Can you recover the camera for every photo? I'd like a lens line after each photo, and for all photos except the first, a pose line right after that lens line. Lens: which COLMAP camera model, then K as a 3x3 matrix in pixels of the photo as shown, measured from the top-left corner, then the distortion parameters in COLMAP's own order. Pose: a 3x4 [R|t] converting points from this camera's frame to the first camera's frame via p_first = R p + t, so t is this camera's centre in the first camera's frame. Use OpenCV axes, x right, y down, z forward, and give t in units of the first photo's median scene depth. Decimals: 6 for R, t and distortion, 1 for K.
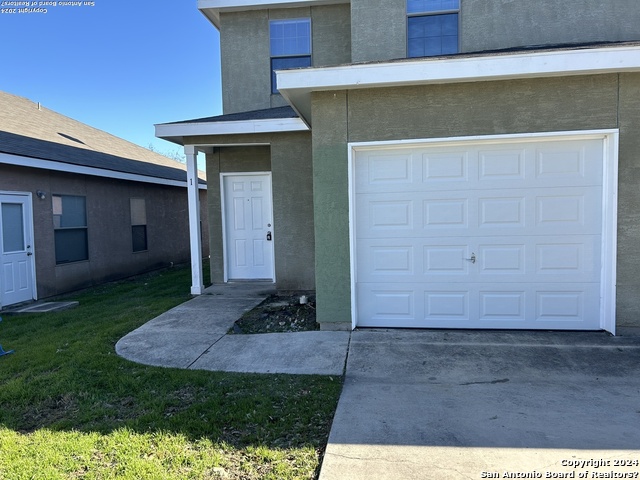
lens RADIAL K [[478.3, 0, 322.9], [0, 478.3, 244.1], [0, 0, 1]] dist [0.067653, -0.073980]
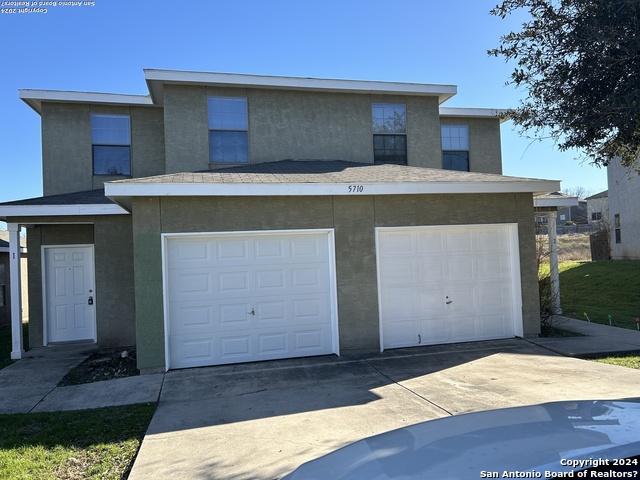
lens RADIAL K [[478.3, 0, 322.9], [0, 478.3, 244.1], [0, 0, 1]] dist [0.067653, -0.073980]
pose [[0.936580, -0.006524, 0.350392, 0.001657], [0.043550, 0.994243, -0.097895, -0.024355], [-0.347736, 0.106946, 0.931473, -0.455656]]
